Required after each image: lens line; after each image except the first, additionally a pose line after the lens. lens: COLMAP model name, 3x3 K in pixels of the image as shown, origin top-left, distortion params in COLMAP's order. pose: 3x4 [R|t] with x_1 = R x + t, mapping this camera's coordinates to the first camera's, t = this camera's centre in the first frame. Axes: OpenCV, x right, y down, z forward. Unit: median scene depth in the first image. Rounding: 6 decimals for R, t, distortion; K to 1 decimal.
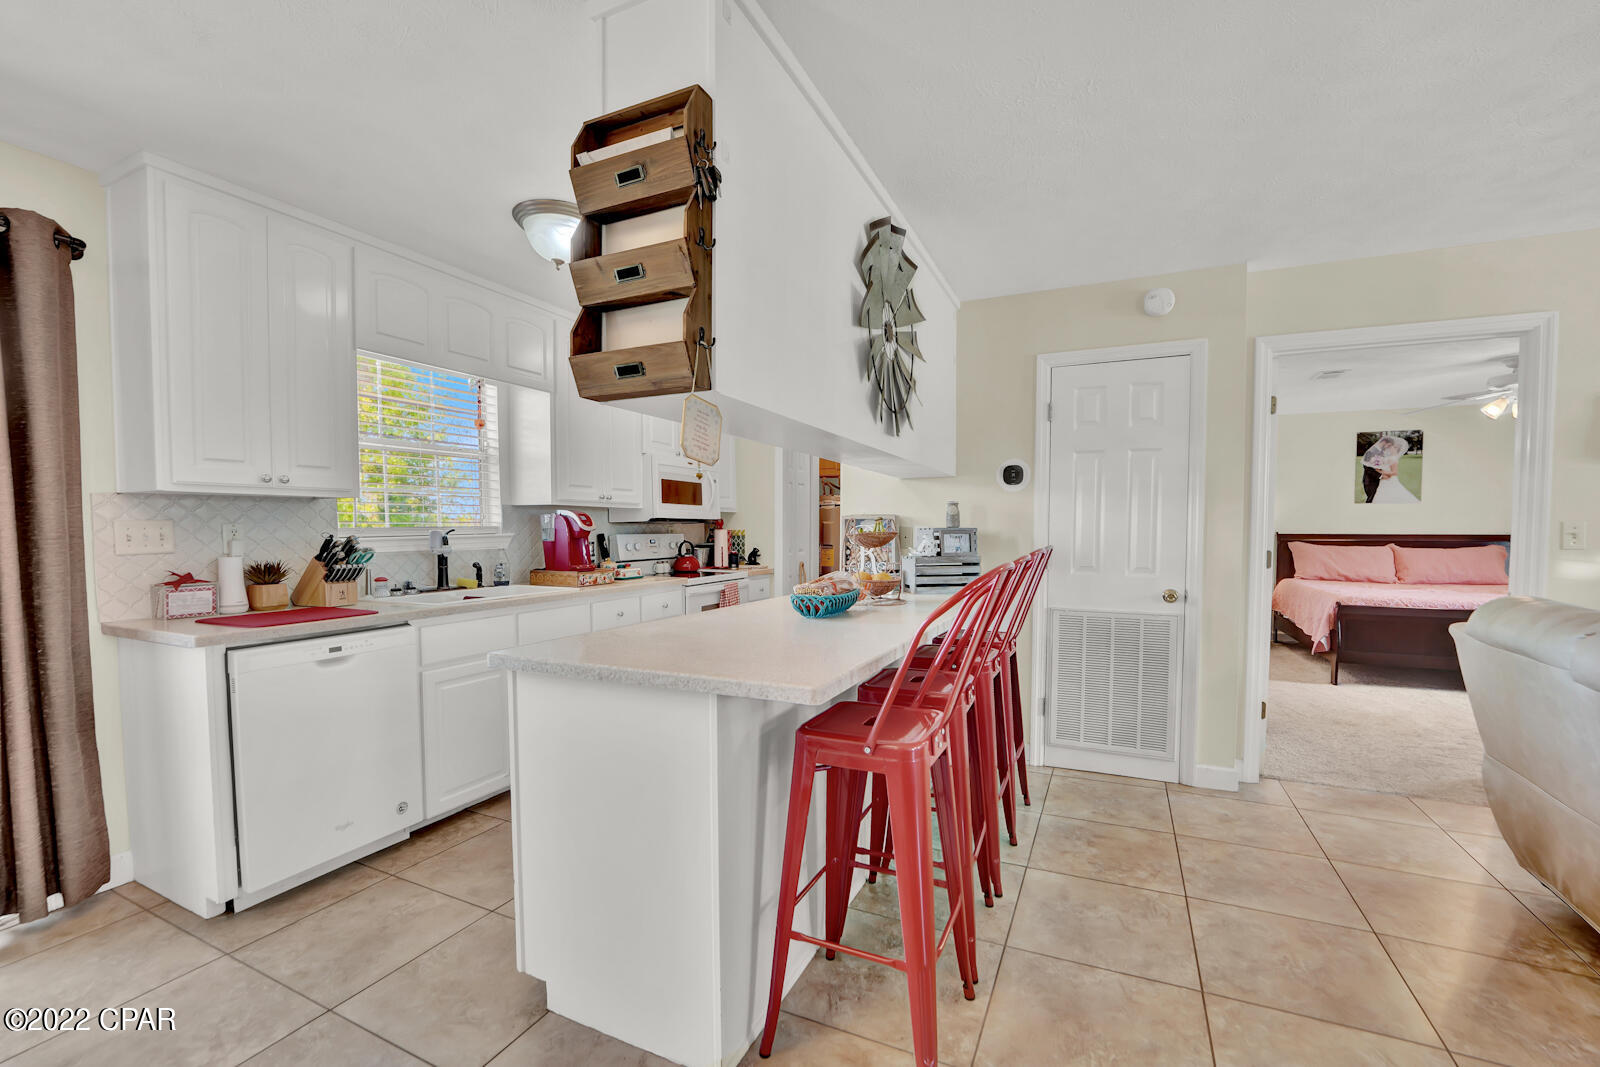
lens RADIAL K [[668.1, 0, 799.9], [0, 668.1, 555.2], [0, 0, 1]] dist [-0.027158, 0.004386]
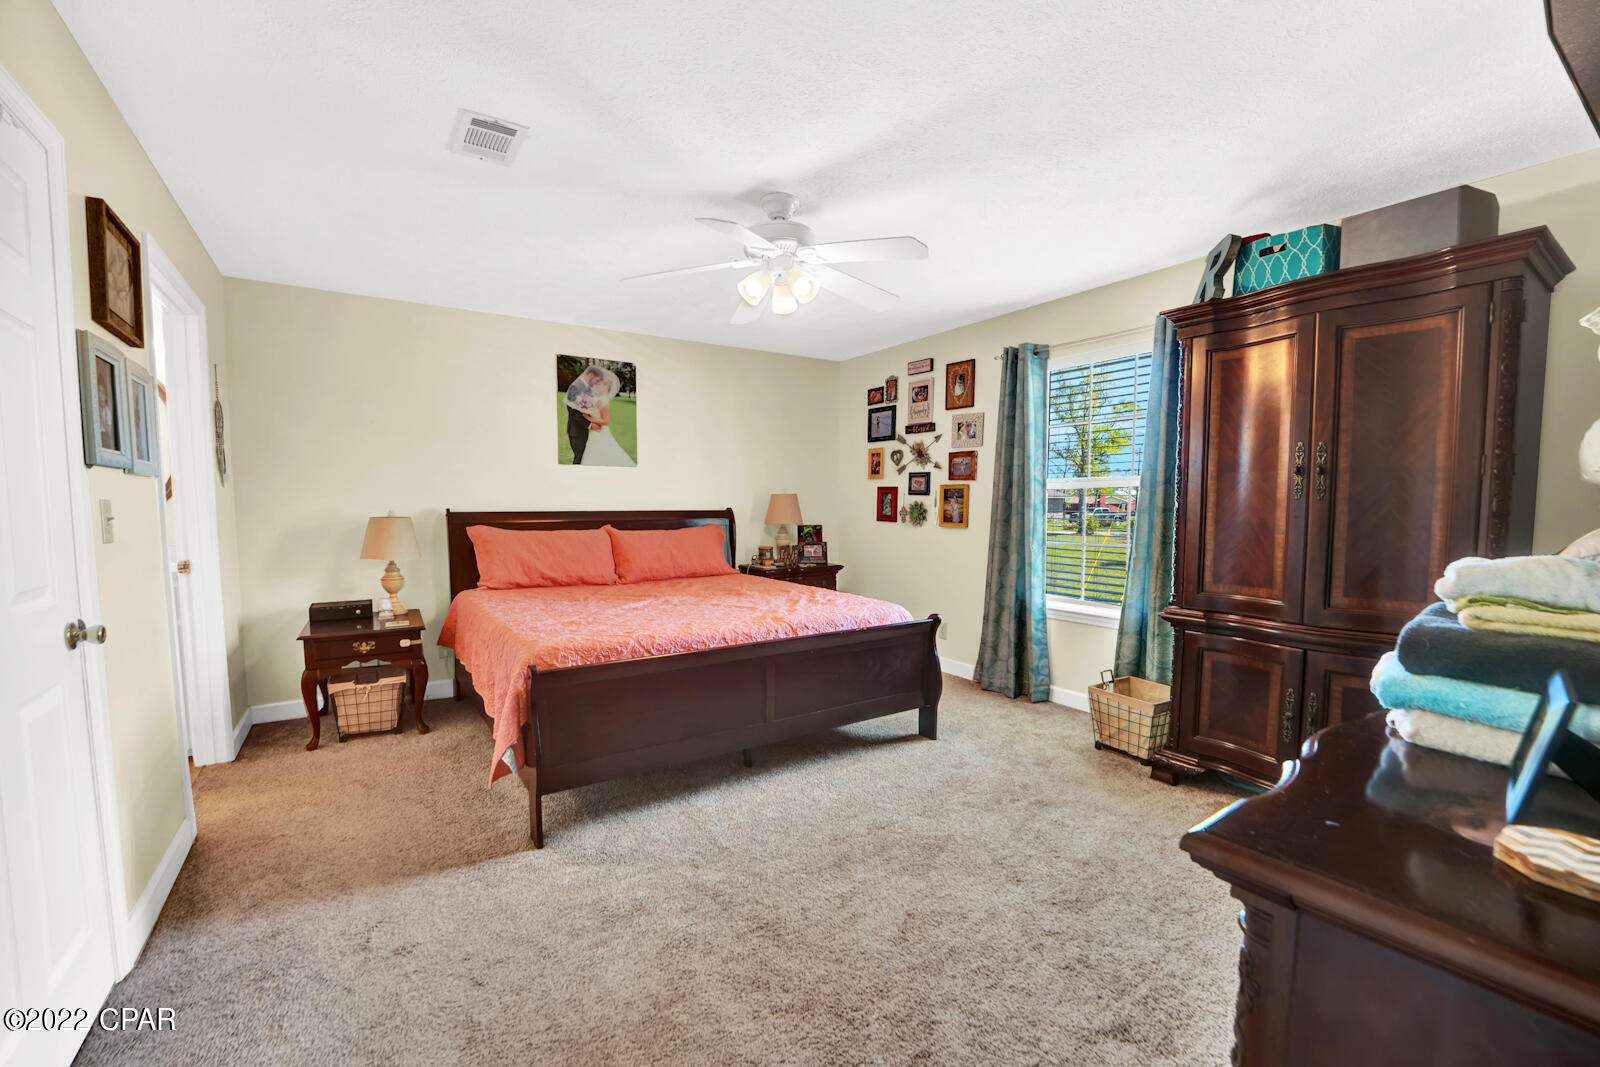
lens RADIAL K [[668.1, 0, 807.8], [0, 668.1, 559.4], [0, 0, 1]] dist [-0.027158, 0.004386]
pose [[0.503314, -0.069865, 0.861275, 0.851403], [0.035010, 0.997556, 0.060461, -0.034556], [-0.863394, -0.000278, 0.504530, 0.981205]]
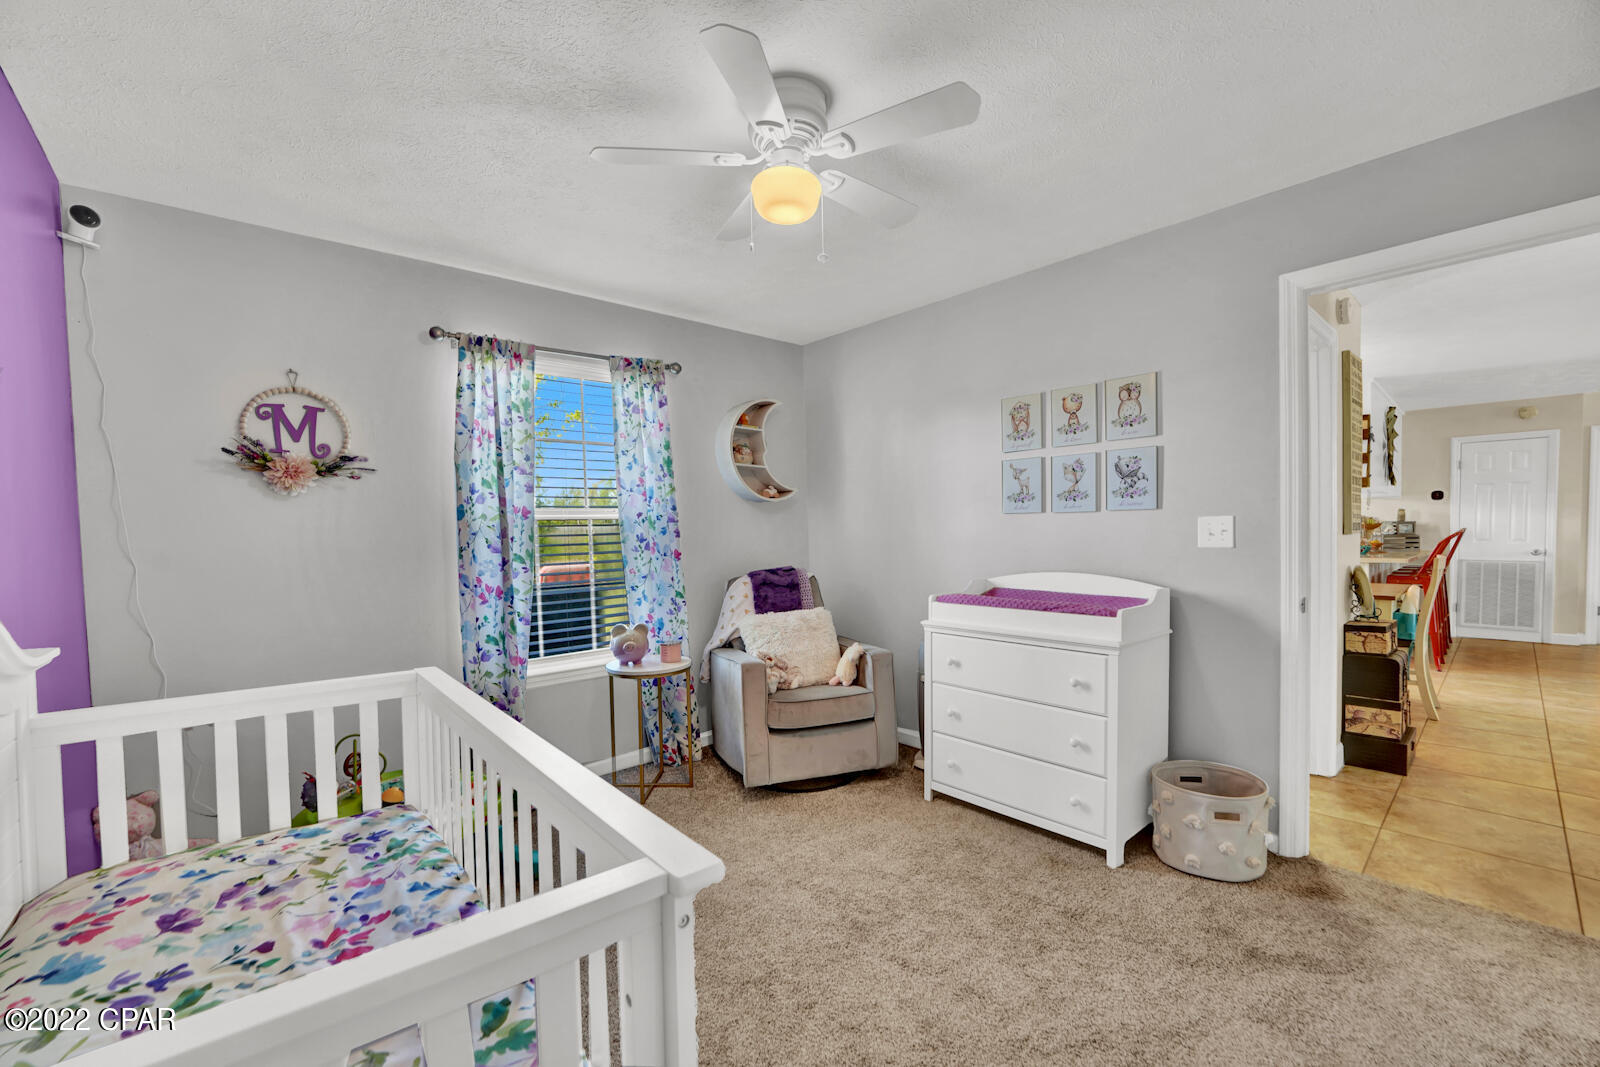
lens RADIAL K [[668.1, 0, 793.9], [0, 668.1, 551.3], [0, 0, 1]] dist [-0.027158, 0.004386]
pose [[0.928143, 0.004465, -0.372197, -0.808015], [-0.008086, 0.999934, -0.008170, 0.089366], [0.372135, 0.010592, 0.928118, -1.685085]]
